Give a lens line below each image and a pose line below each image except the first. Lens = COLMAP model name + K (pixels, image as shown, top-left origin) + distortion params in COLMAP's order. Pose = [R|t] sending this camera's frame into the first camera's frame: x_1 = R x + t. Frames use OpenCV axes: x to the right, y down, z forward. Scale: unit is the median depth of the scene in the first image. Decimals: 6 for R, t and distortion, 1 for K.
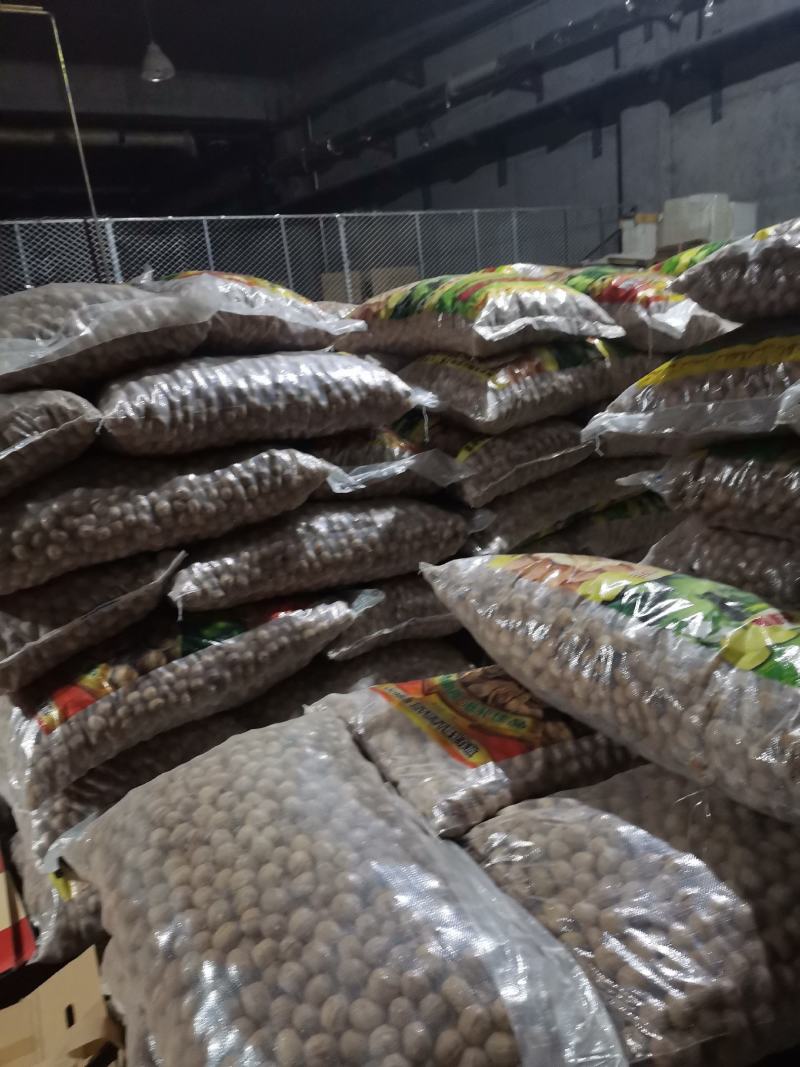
lens RADIAL K [[797.5, 0, 400.0], [0, 797.5, 533.5], [0, 0, 1]] dist [0.095574, -0.117492]
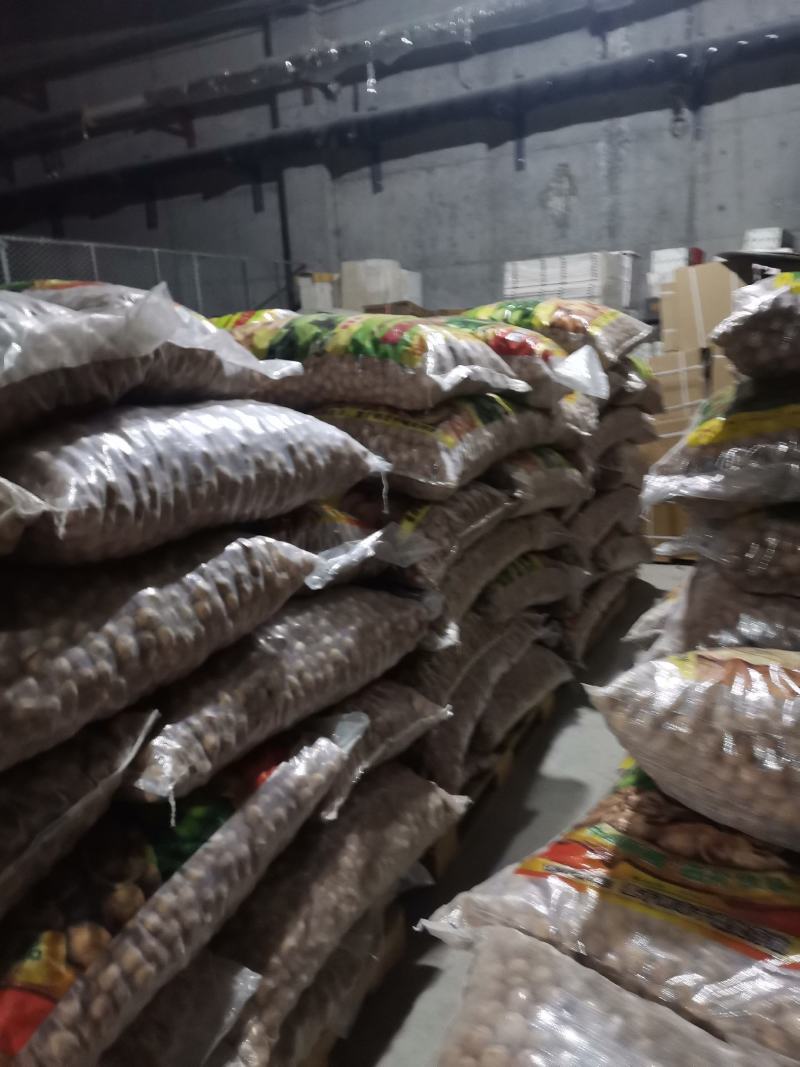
lens RADIAL K [[797.5, 0, 400.0], [0, 797.5, 533.5], [0, 0, 1]] dist [0.095574, -0.117492]
pose [[0.886141, -0.061297, 0.459344, -0.328488], [0.090094, 0.995088, -0.041016, -0.062667], [-0.454574, 0.077730, 0.887311, 0.292386]]
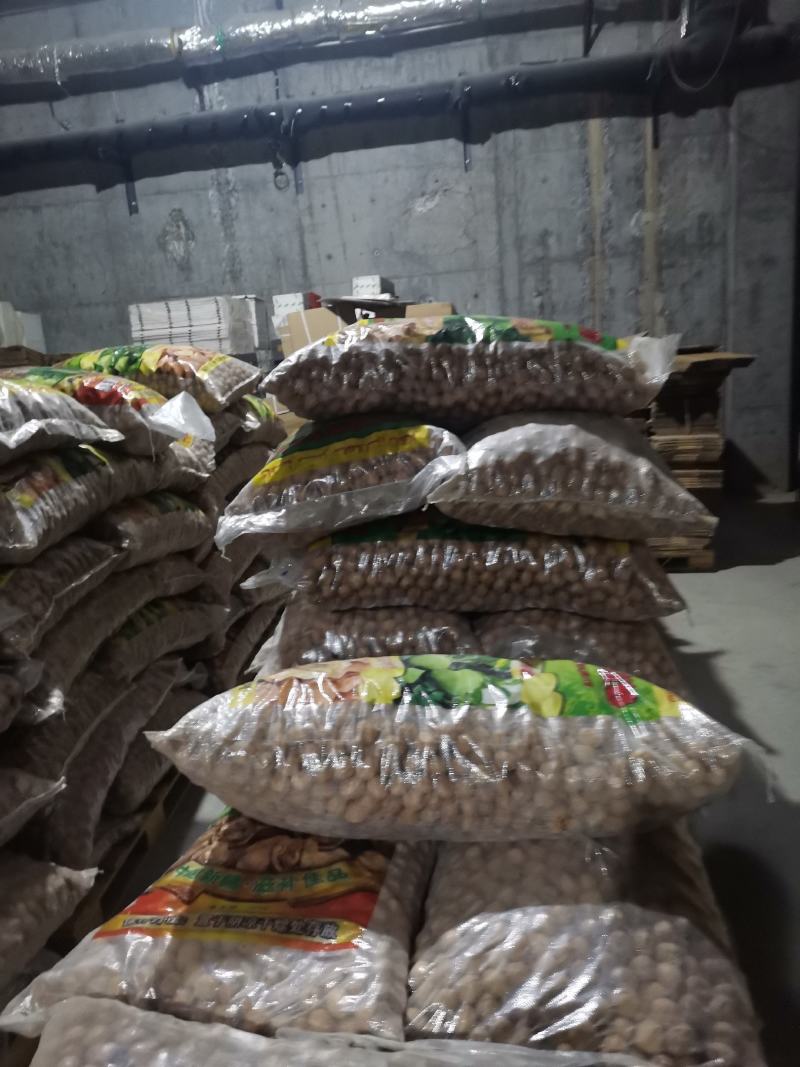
lens RADIAL K [[797.5, 0, 400.0], [0, 797.5, 533.5], [0, 0, 1]] dist [0.095574, -0.117492]
pose [[0.635540, -0.133984, 0.760354, -0.268952], [0.230216, 0.972913, -0.020986, -0.053484], [-0.736946, 0.188383, 0.649170, 0.210948]]
